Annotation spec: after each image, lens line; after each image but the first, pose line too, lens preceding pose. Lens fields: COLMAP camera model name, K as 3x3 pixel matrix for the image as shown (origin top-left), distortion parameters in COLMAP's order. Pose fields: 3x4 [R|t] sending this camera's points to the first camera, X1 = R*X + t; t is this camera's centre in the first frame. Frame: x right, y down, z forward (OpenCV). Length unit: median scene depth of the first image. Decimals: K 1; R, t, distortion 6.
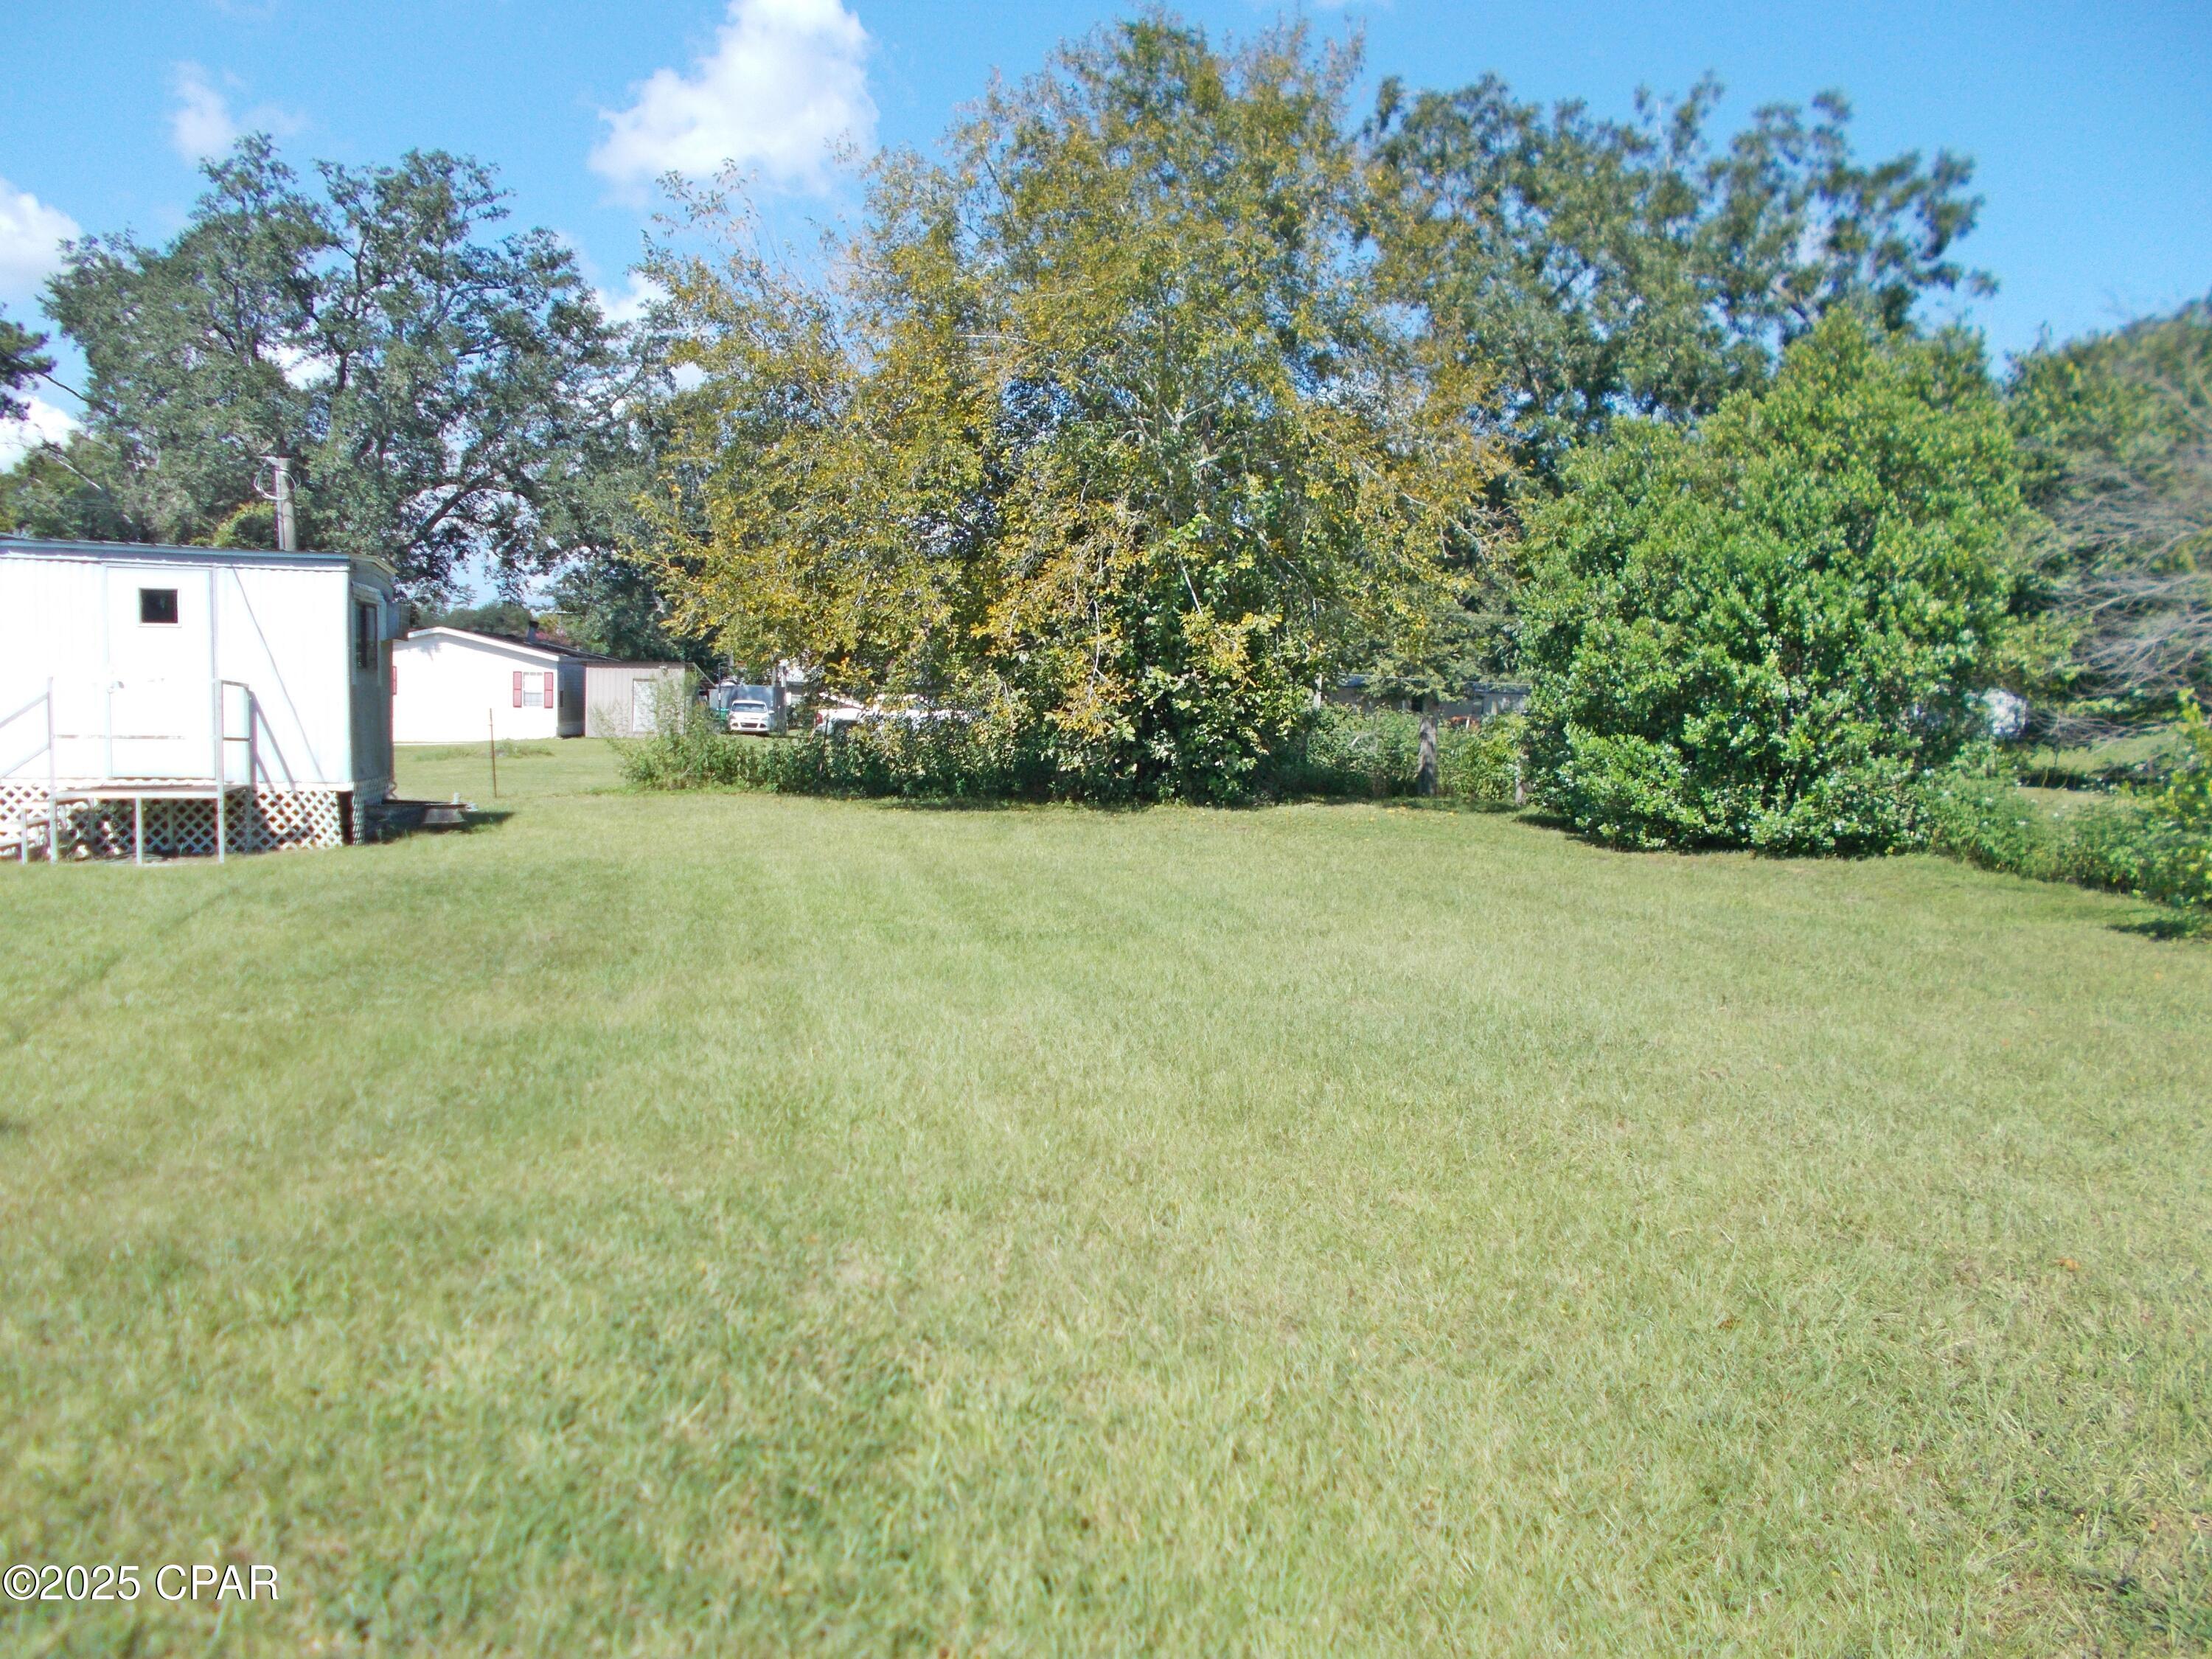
lens RADIAL K [[1696.4, 0, 1098.4], [0, 1696.4, 840.8], [0, 0, 1]] dist [0.019349, -0.026140]
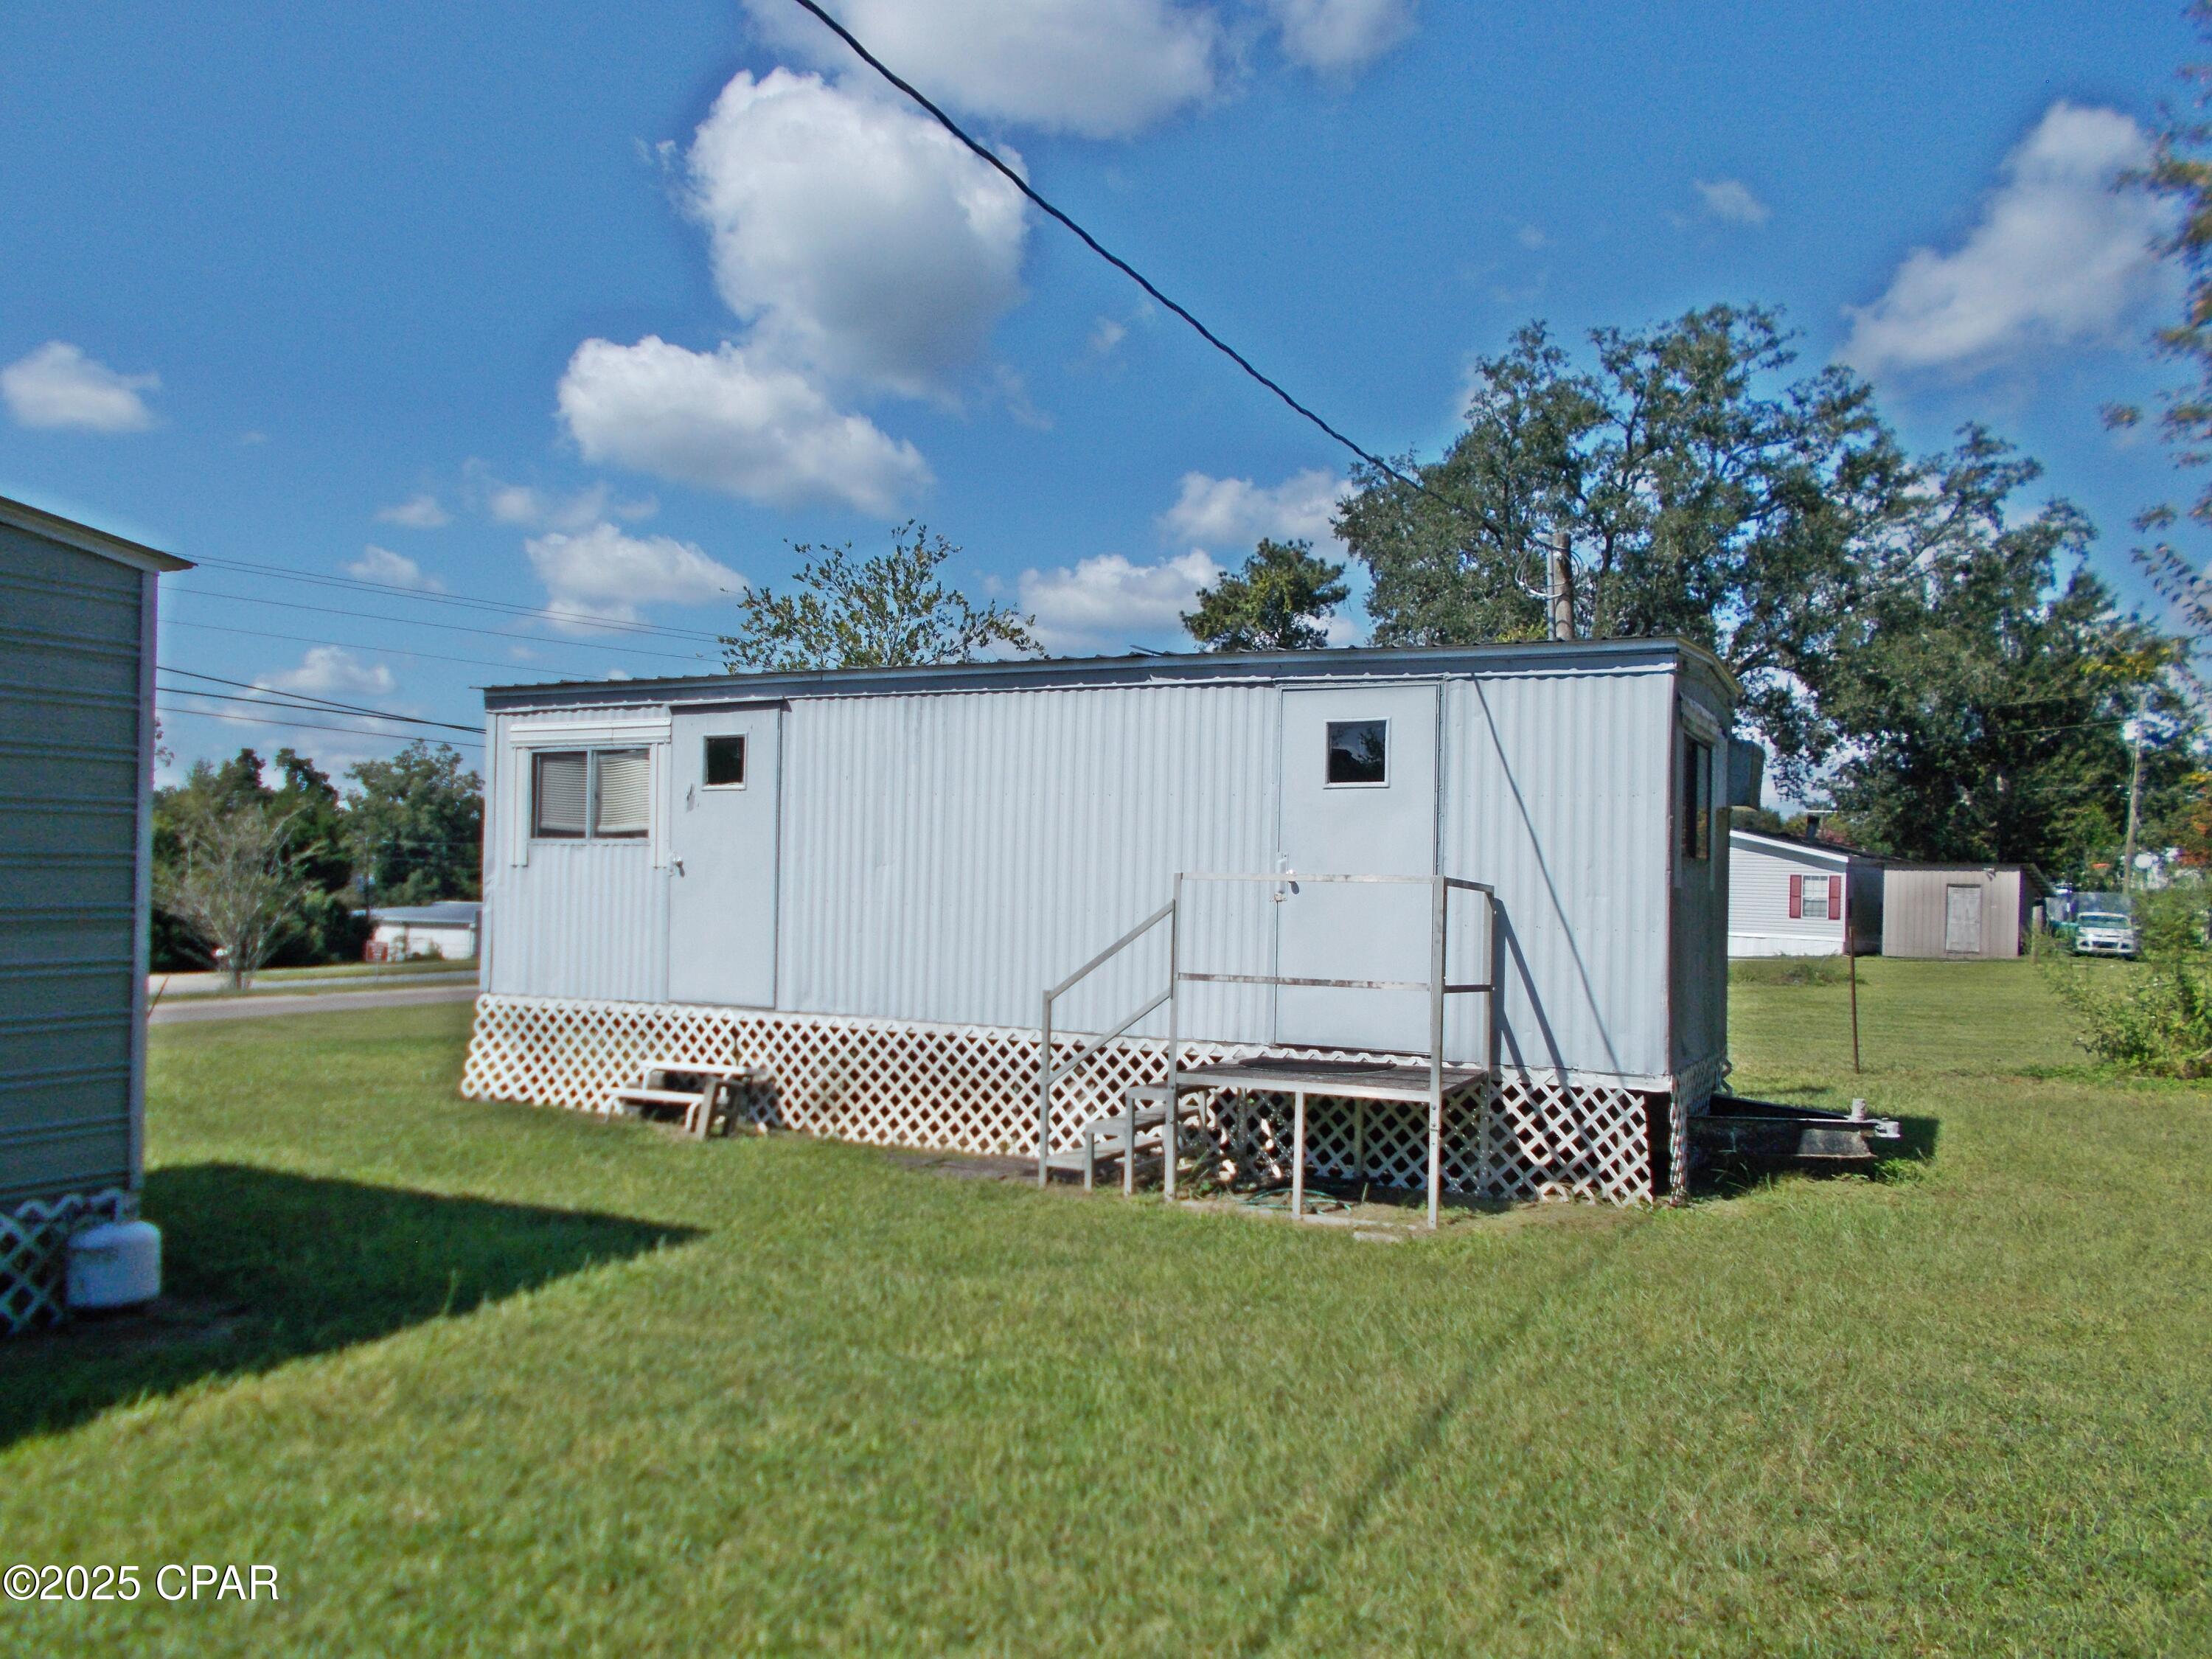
lens RADIAL K [[1696.4, 0, 1093.4], [0, 1696.4, 808.6], [0, 0, 1]] dist [0.019349, -0.026140]
pose [[0.765316, -0.027037, -0.643086, -0.071103], [-0.062892, 0.991195, -0.116518, -0.013090], [0.640575, 0.129618, 0.756877, 0.144954]]
